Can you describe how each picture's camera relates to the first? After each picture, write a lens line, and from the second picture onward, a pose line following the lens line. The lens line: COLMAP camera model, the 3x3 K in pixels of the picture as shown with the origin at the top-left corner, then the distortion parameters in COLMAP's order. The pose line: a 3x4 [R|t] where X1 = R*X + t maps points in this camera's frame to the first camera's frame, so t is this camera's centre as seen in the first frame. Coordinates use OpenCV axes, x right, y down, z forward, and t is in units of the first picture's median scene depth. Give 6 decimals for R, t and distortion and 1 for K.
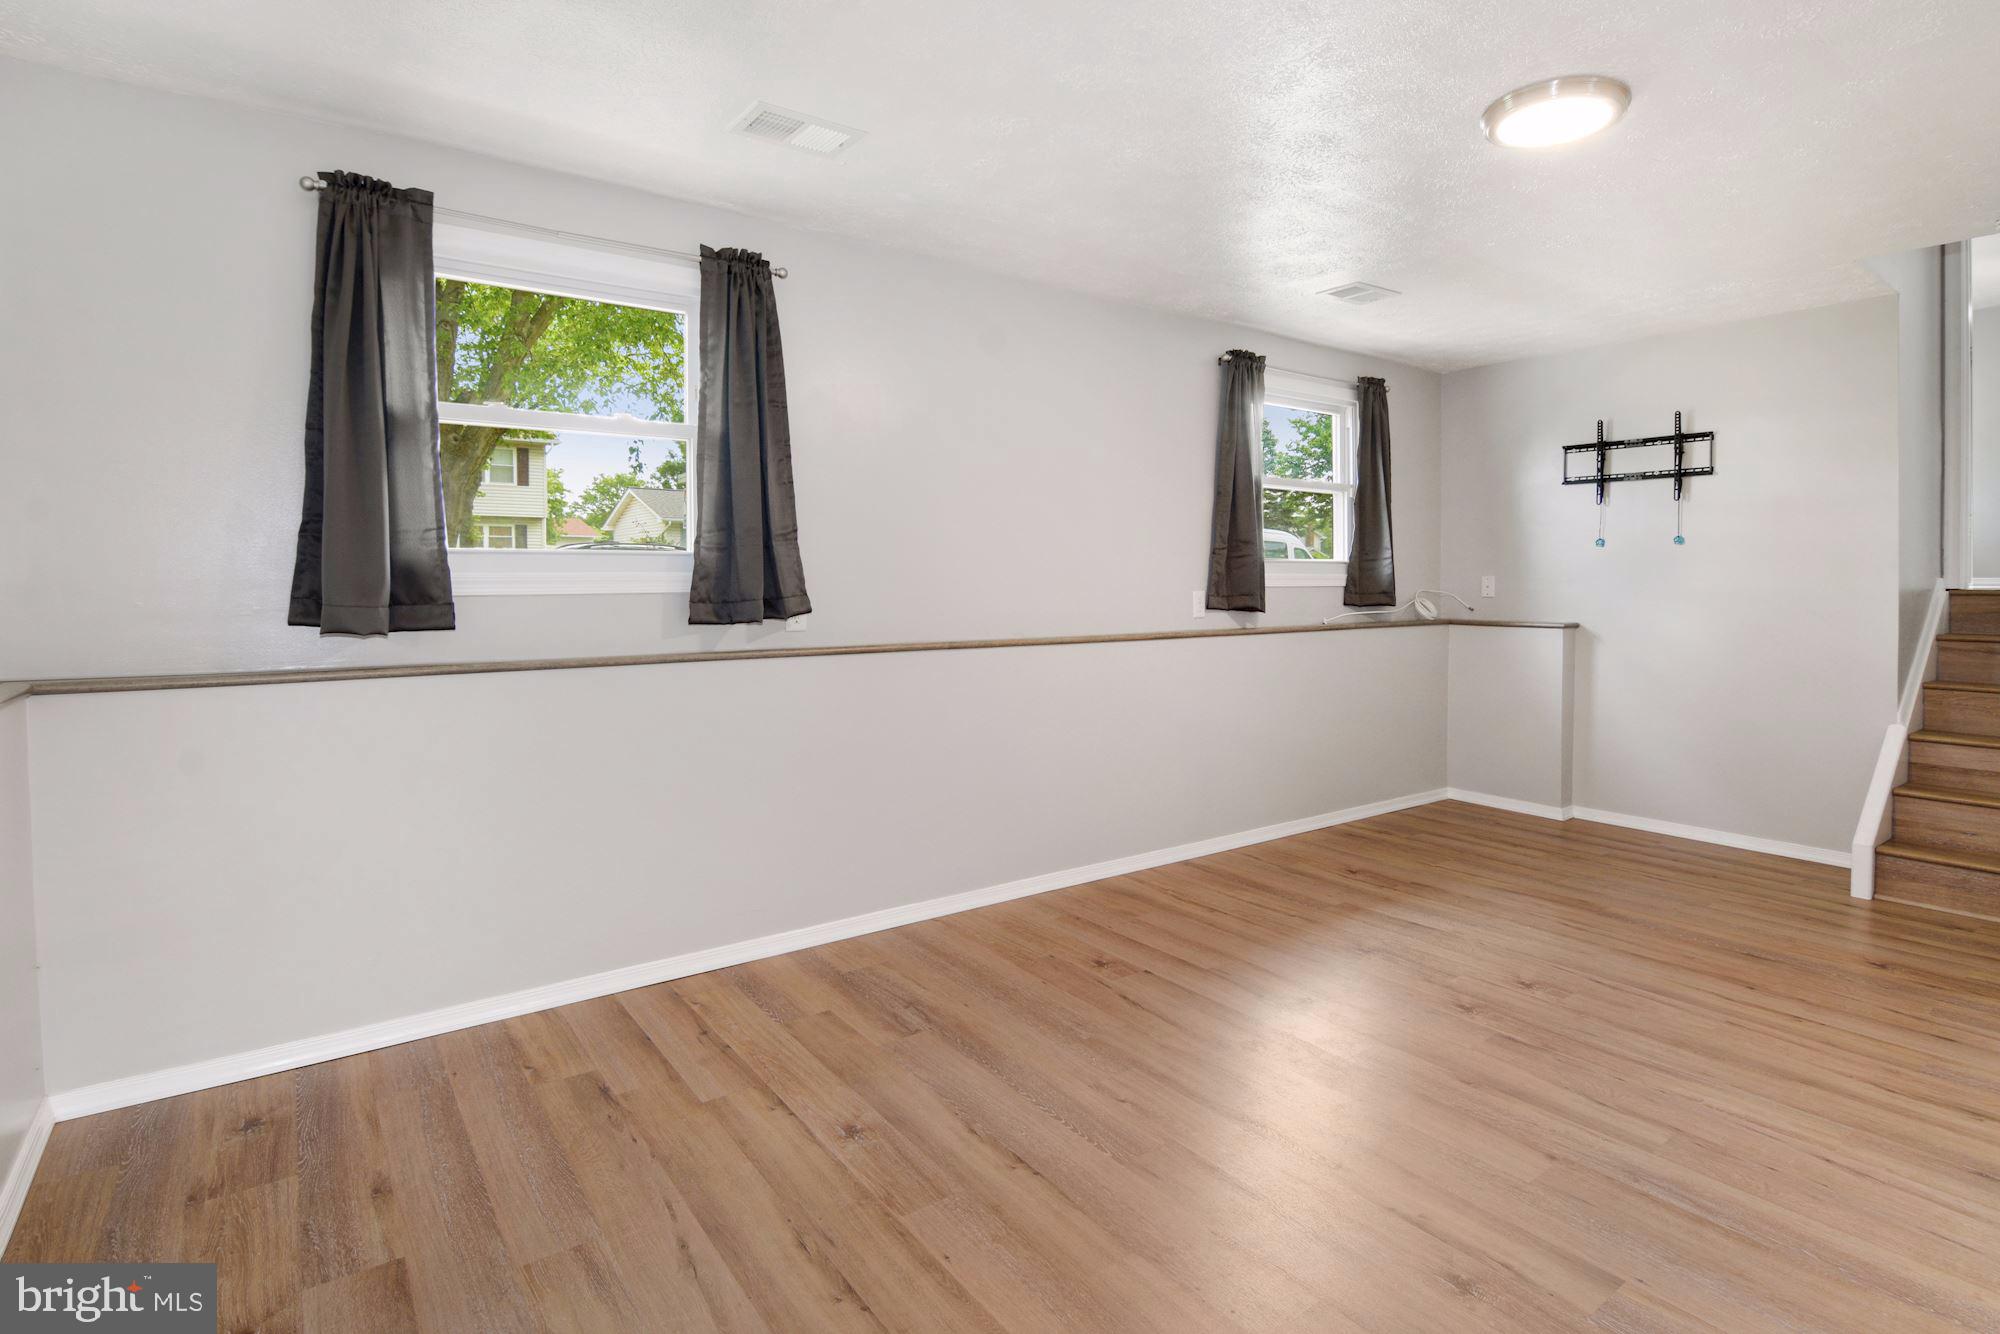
lens RADIAL K [[1008.3, 0, 1003.5], [0, 1008.3, 570.1], [0, 0, 1]] dist [-0.003858, -0.014932]
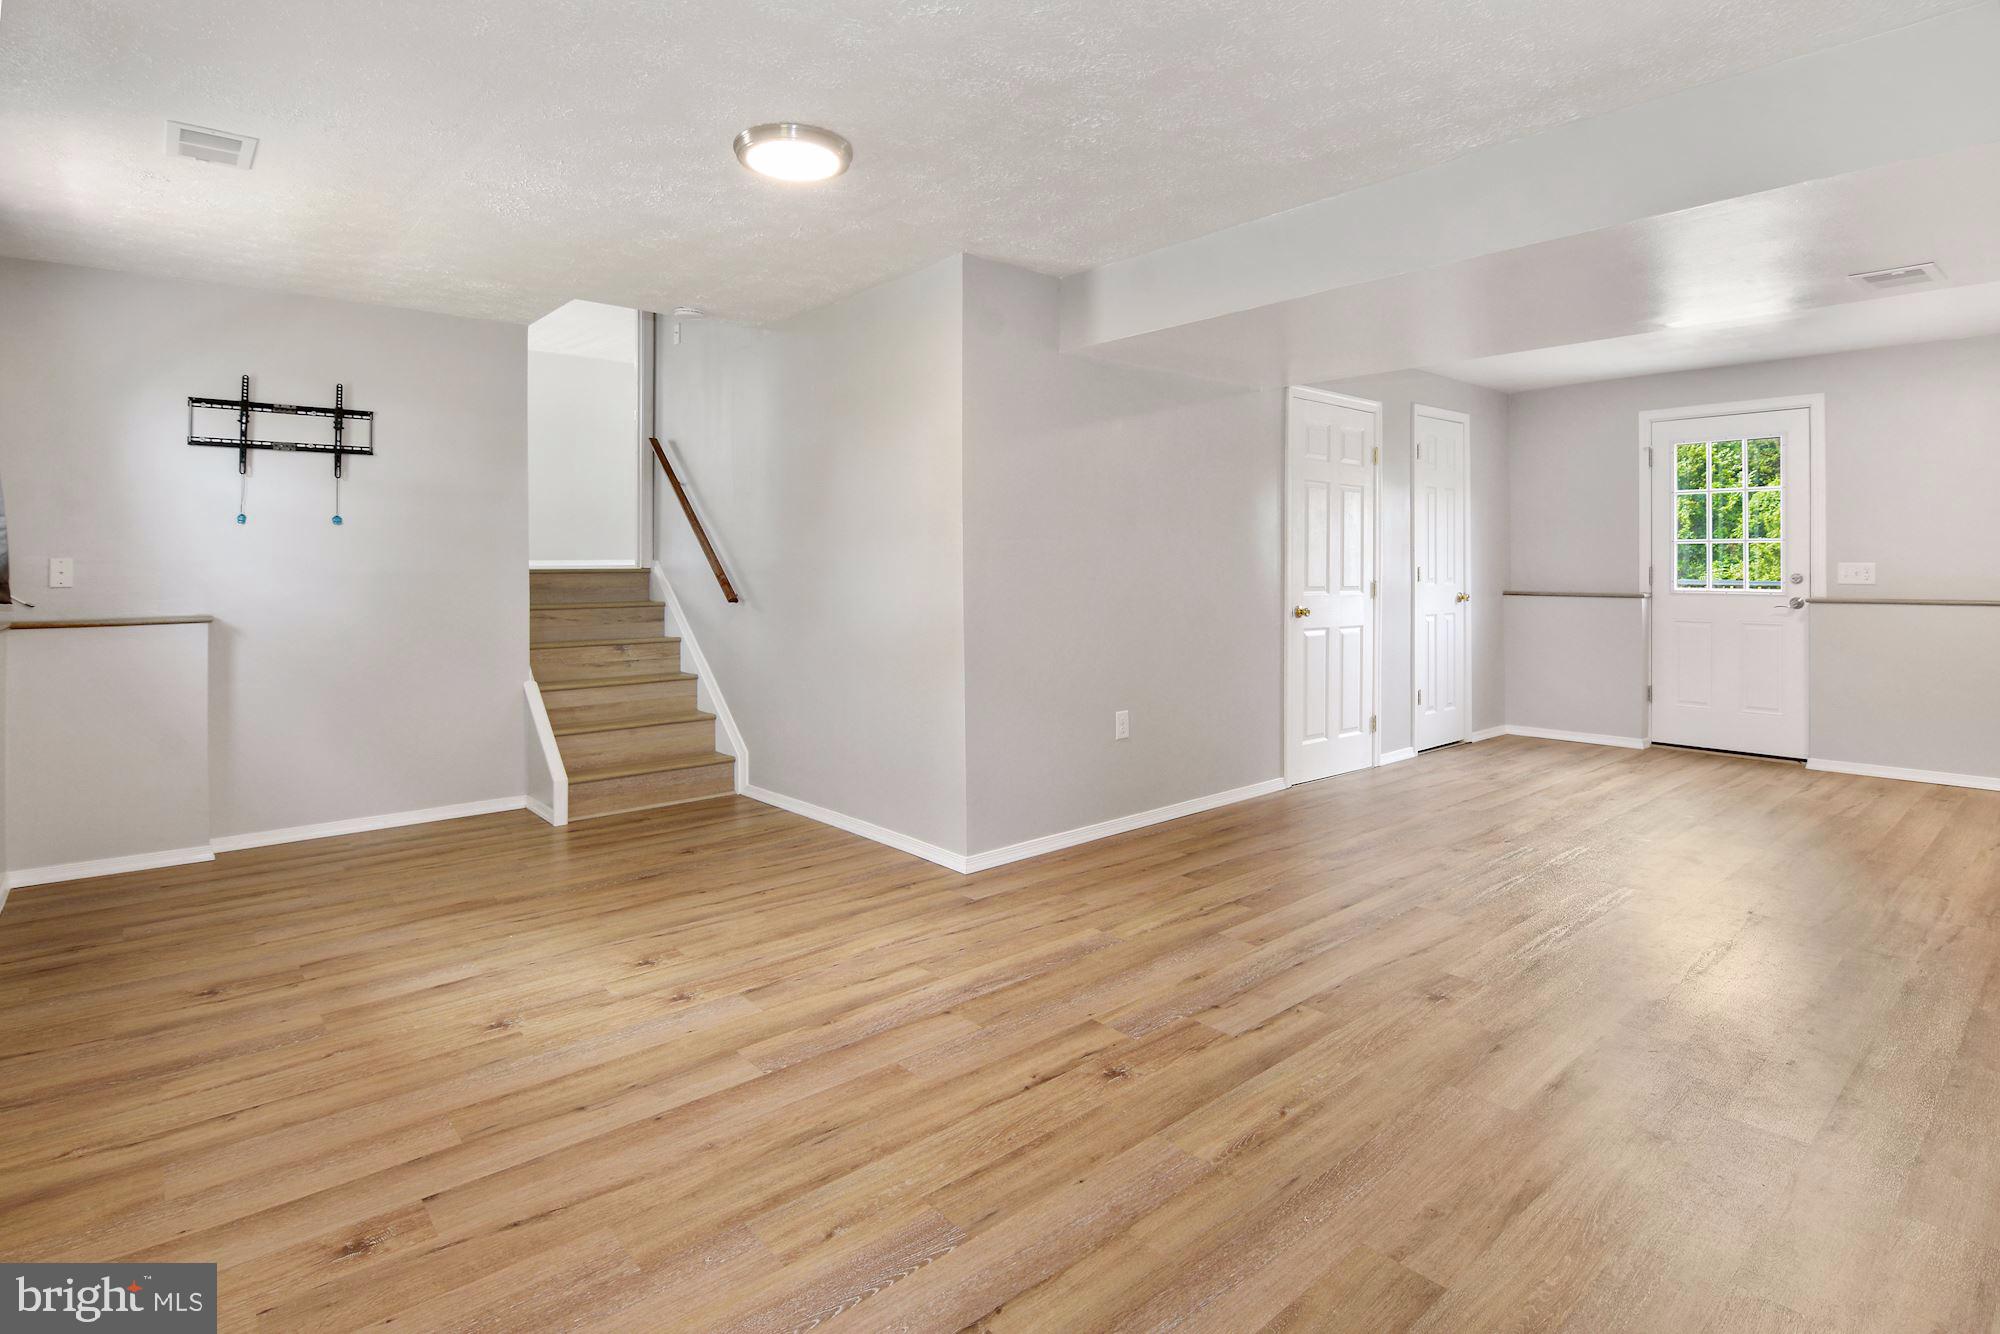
lens RADIAL K [[1008.3, 0, 1003.5], [0, 1008.3, 570.1], [0, 0, 1]] dist [-0.003858, -0.014932]
pose [[-0.092359, -0.011137, 0.995663, -0.430043], [-0.005098, 0.999930, 0.010712, 0.004515], [-0.995713, -0.004087, -0.092410, 0.615326]]
